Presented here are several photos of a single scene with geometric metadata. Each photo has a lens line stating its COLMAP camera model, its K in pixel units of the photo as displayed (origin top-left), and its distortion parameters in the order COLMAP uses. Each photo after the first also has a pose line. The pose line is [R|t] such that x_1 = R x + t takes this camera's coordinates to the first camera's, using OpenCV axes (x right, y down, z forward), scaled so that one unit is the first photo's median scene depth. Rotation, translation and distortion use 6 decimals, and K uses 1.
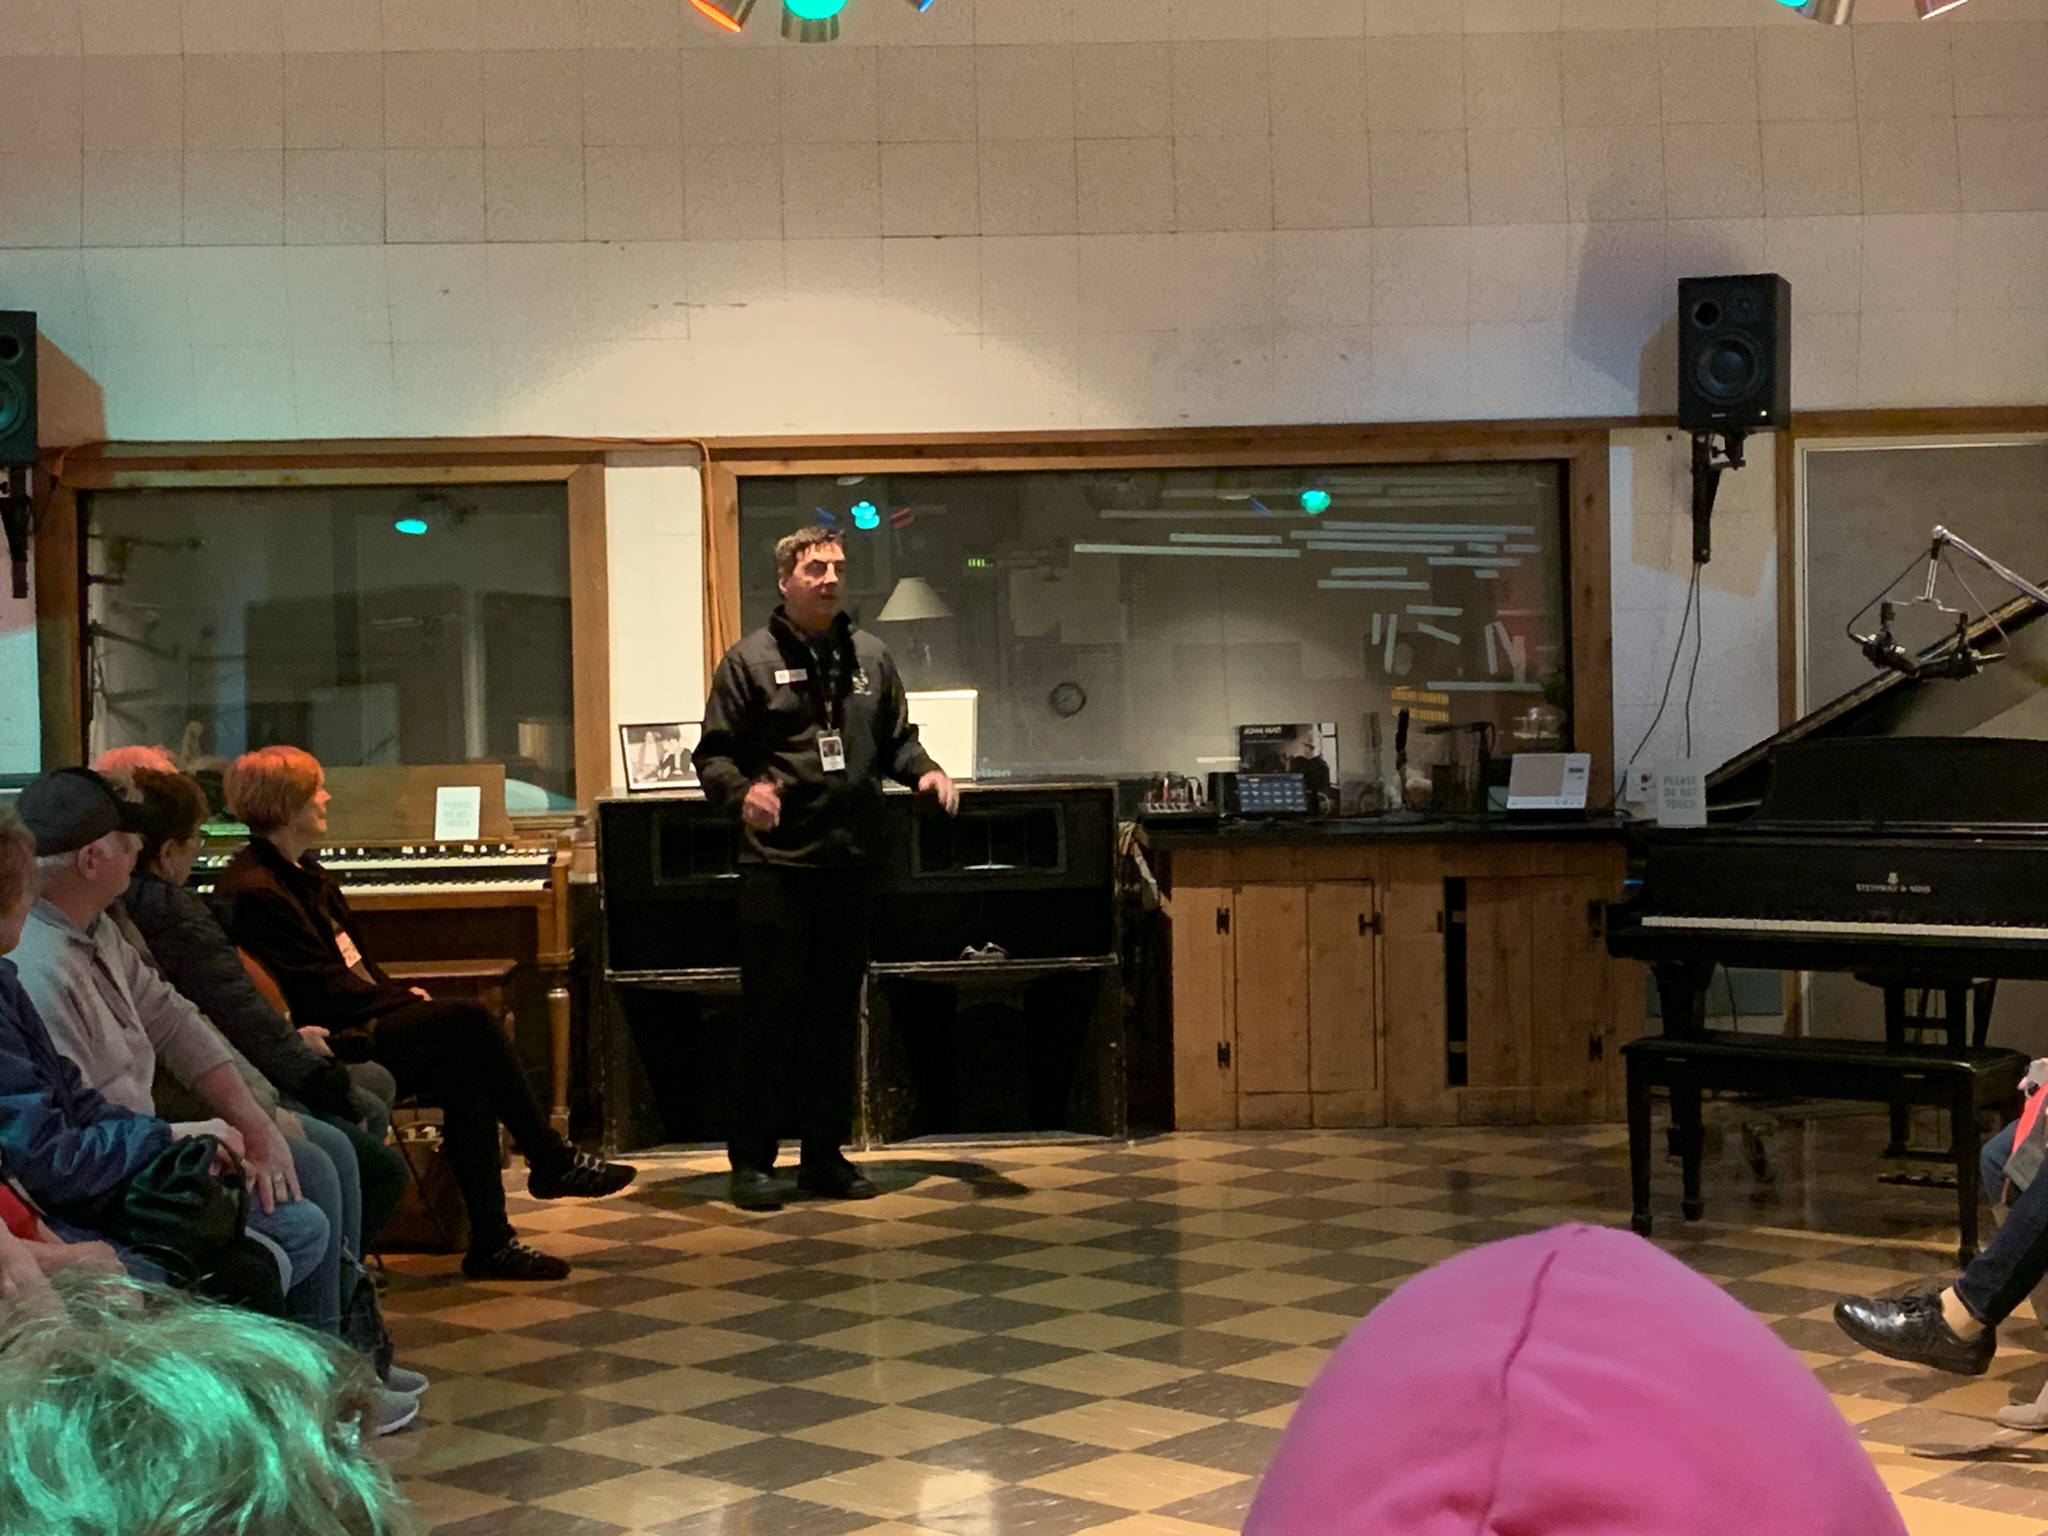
lens RADIAL K [[3391.0, 0, 1026.4], [0, 3391.0, 746.6], [0, 0, 1]] dist [0.195165, 0.000000]
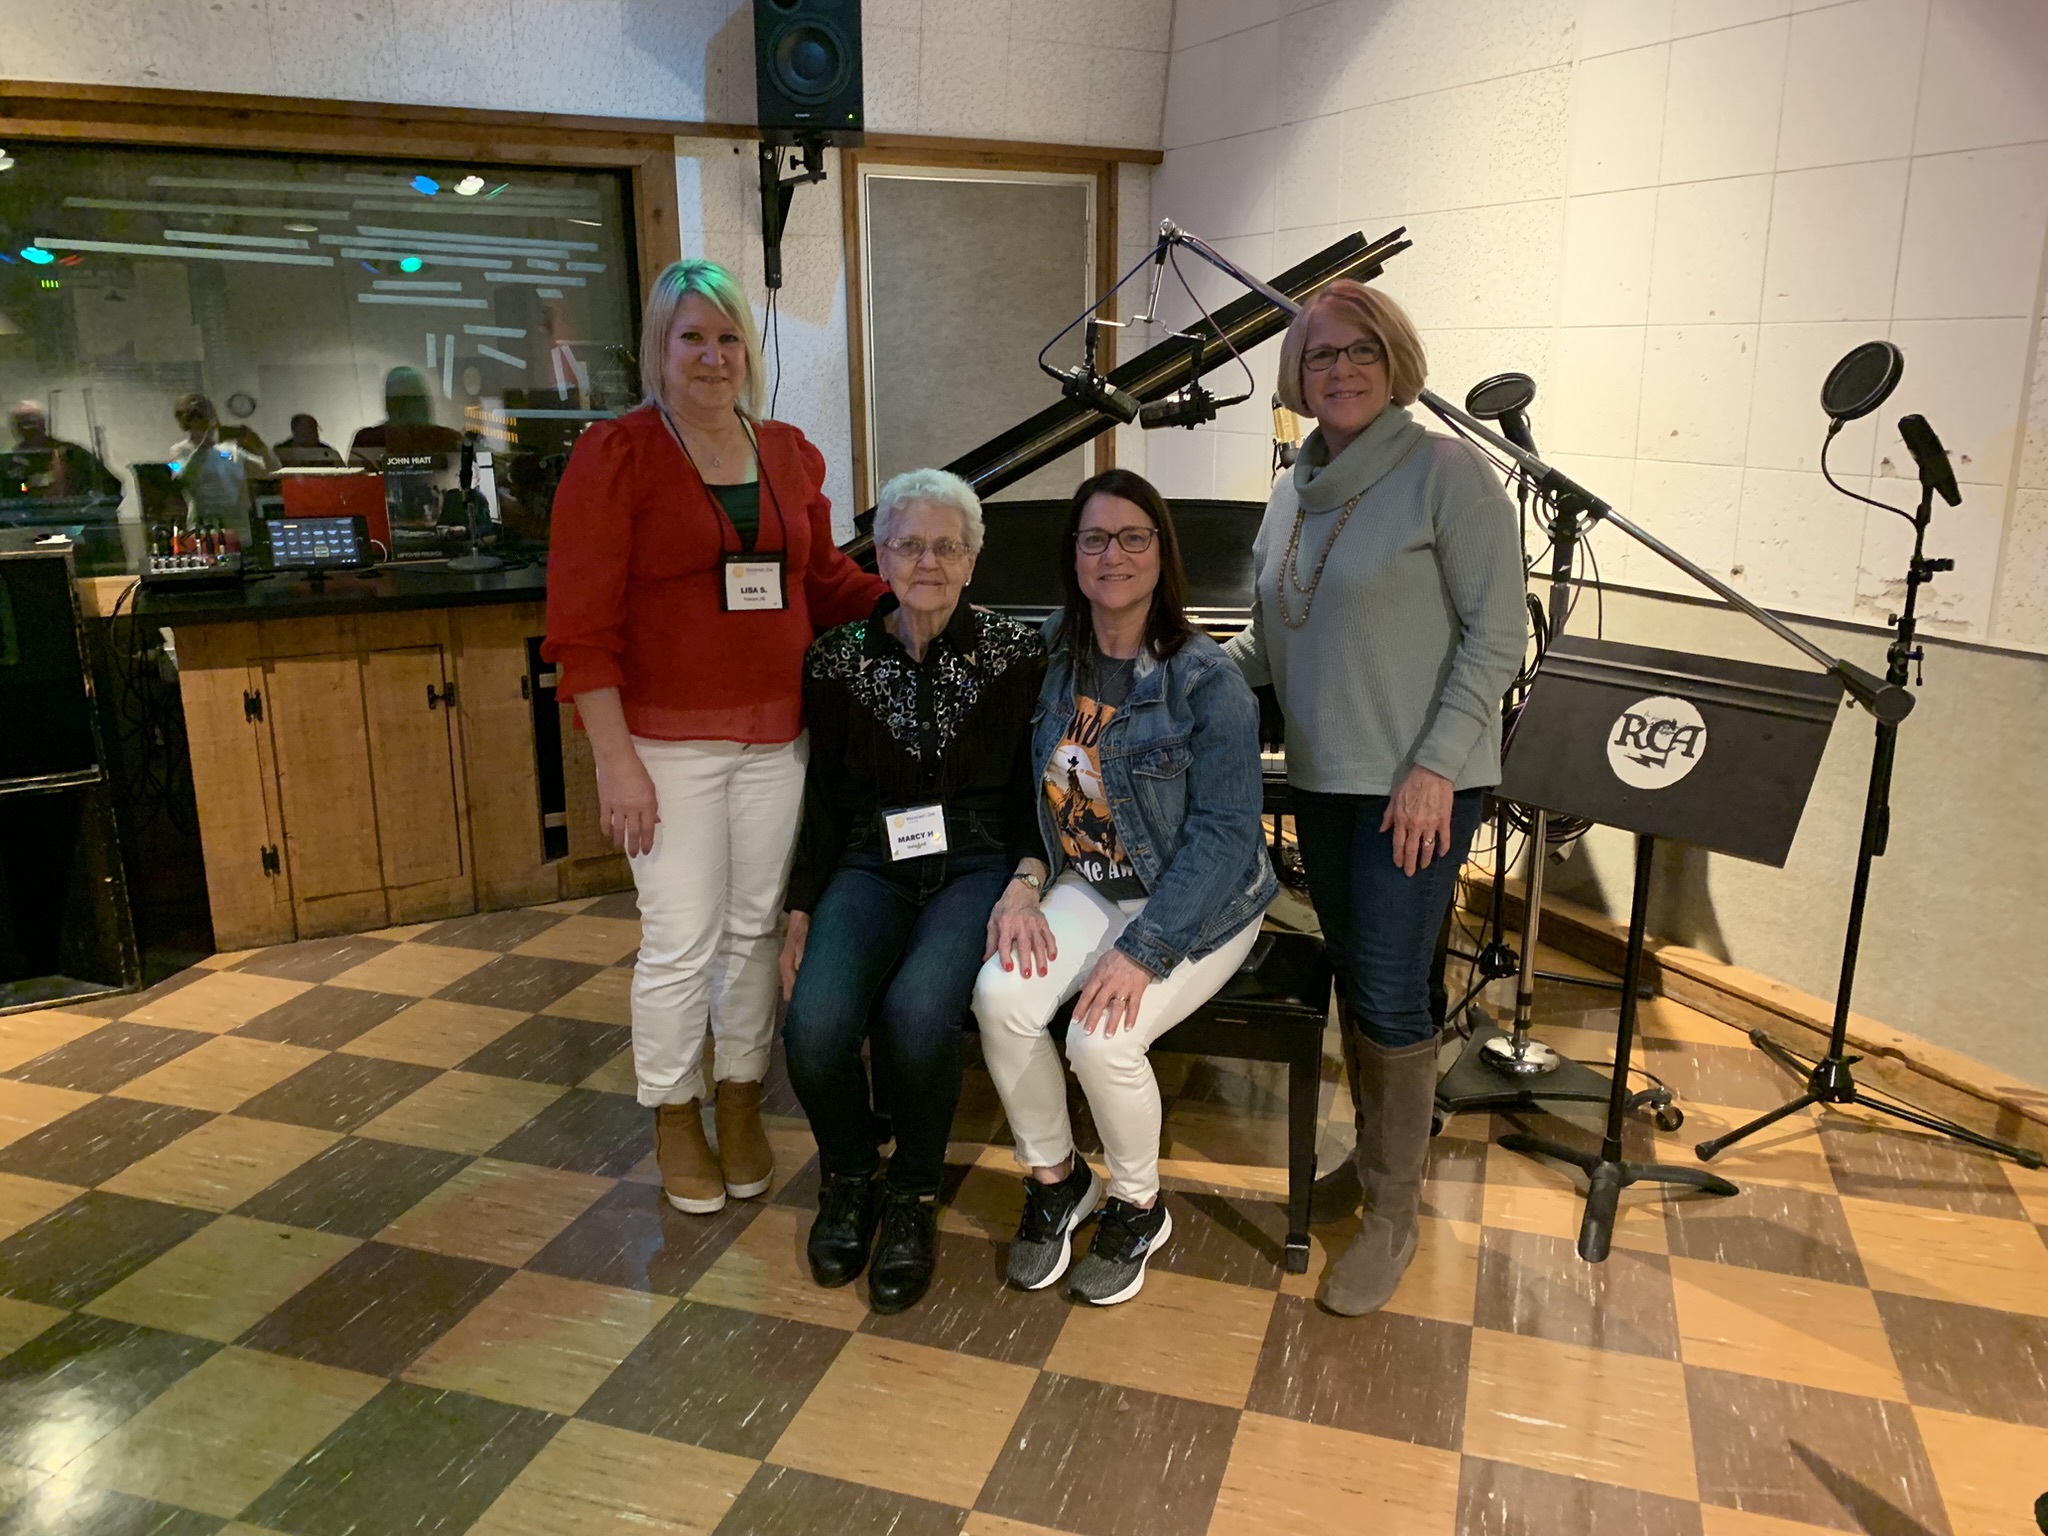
lens RADIAL K [[1556.8, 0, 1051.0], [0, 1556.8, 745.4], [0, 0, 1]] dist [0.006145, -0.007009]
pose [[0.903188, -0.087851, 0.420159, 0.070533], [0.000122, 0.978885, 0.204412, -0.016701], [-0.429245, -0.184571, 0.884128, 0.555489]]
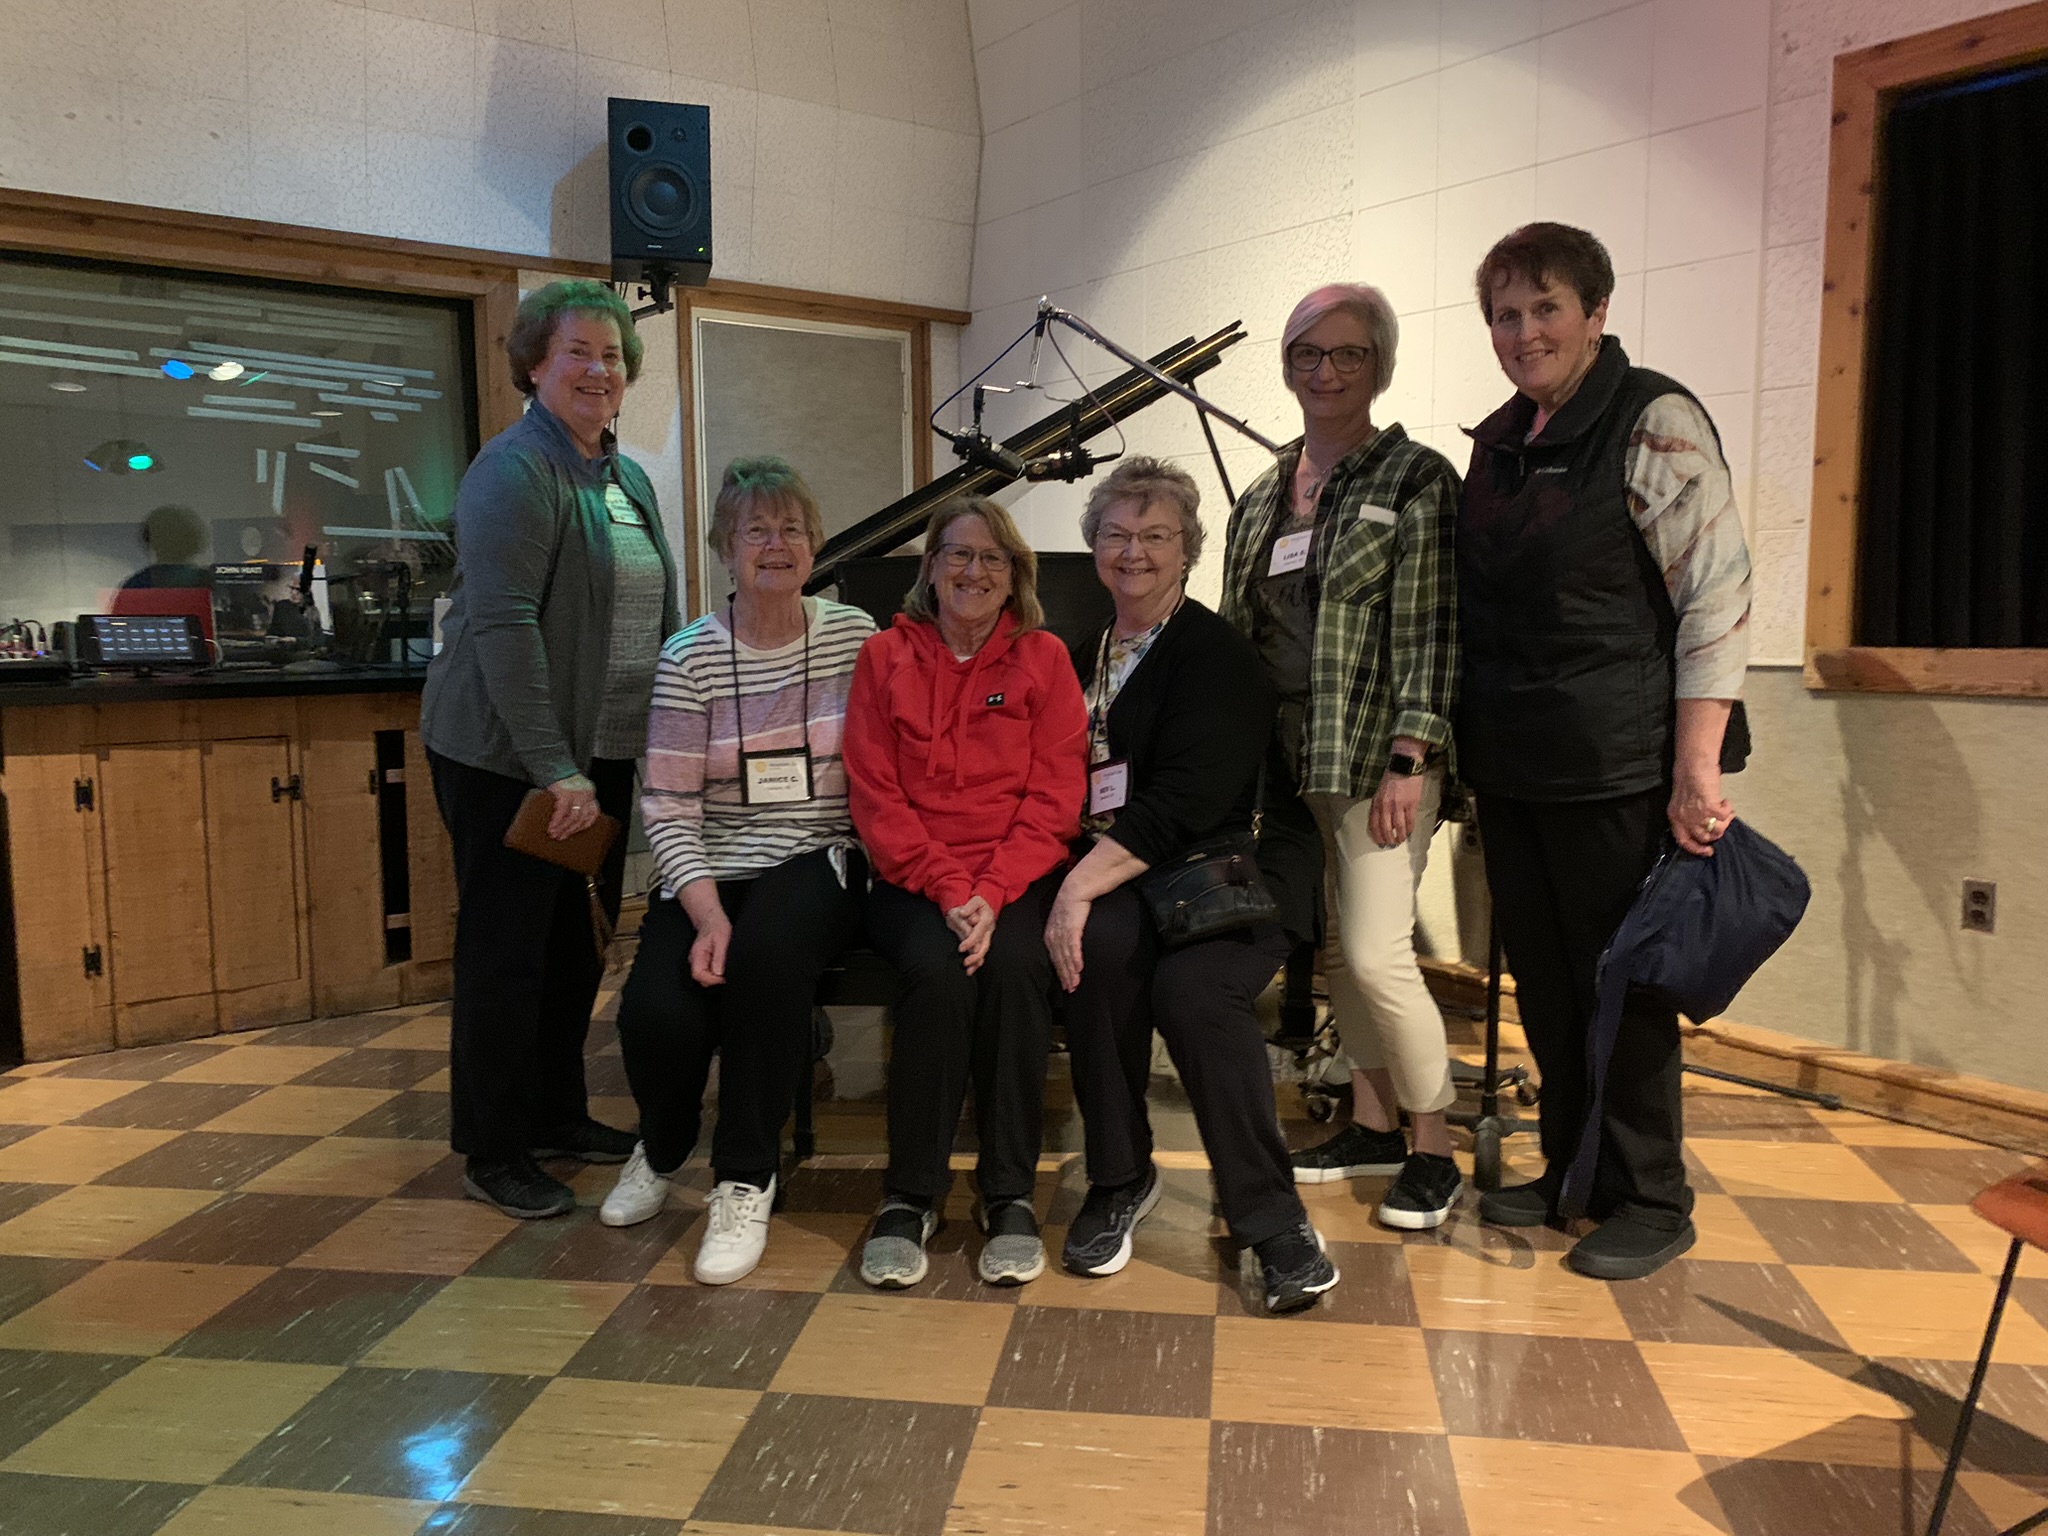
lens RADIAL K [[1556.8, 0, 1051.9], [0, 1556.8, 761.3], [0, 0, 1]] dist [0.006145, -0.007009]
pose [[0.813651, -0.043948, 0.579690, 0.029864], [0.008992, 0.997971, 0.063038, 0.021614], [-0.581284, -0.046078, 0.812395, 0.550698]]
